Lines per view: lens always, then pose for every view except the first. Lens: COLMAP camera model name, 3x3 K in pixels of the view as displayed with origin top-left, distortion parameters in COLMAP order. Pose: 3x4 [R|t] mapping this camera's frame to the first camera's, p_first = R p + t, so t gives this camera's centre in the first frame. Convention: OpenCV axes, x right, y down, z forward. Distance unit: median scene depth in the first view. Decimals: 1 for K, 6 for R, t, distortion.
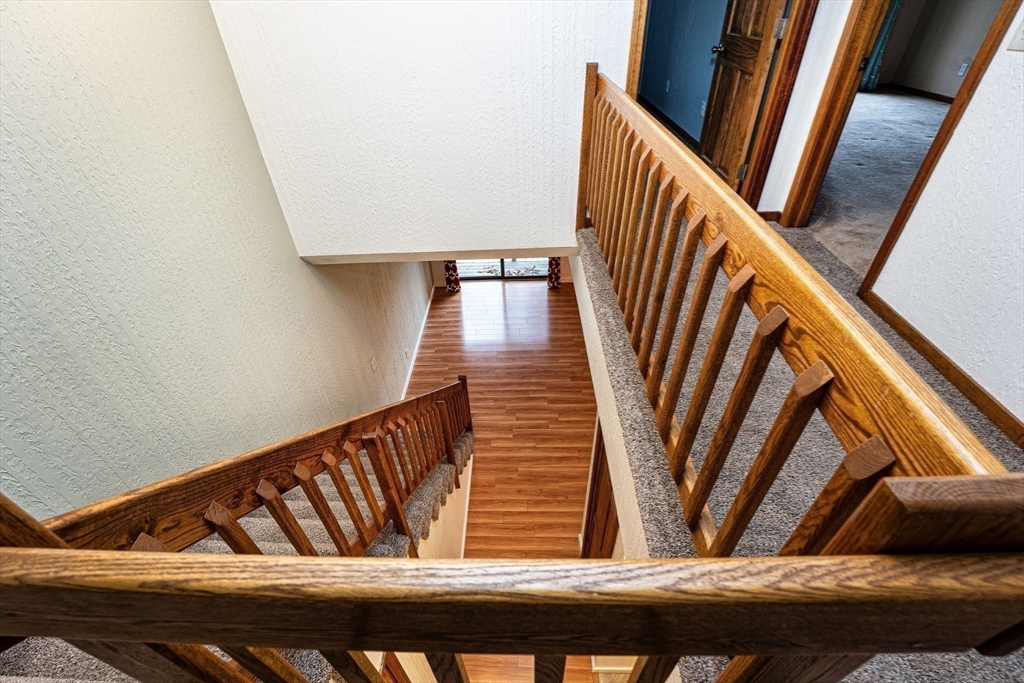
lens RADIAL K [[450.9, 0, 497.2], [0, 450.9, 336.5], [0, 0, 1]] dist [-0.022856, 0.000352]
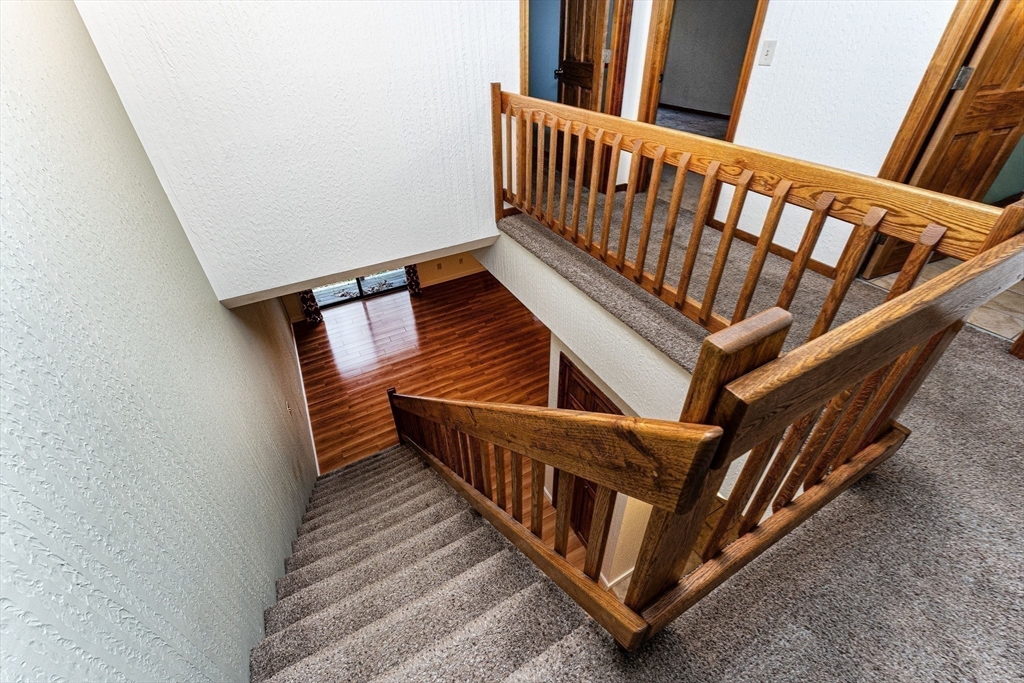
lens RADIAL K [[431.5, 0, 511.2], [0, 431.5, 303.8], [0, 0, 1]] dist [0.000514, -0.000182]
pose [[0.861266, -0.242616, 0.446496, -0.327293], [0.284379, 0.958308, -0.027828, 0.012841], [-0.421129, 0.150942, 0.894353, 0.006680]]
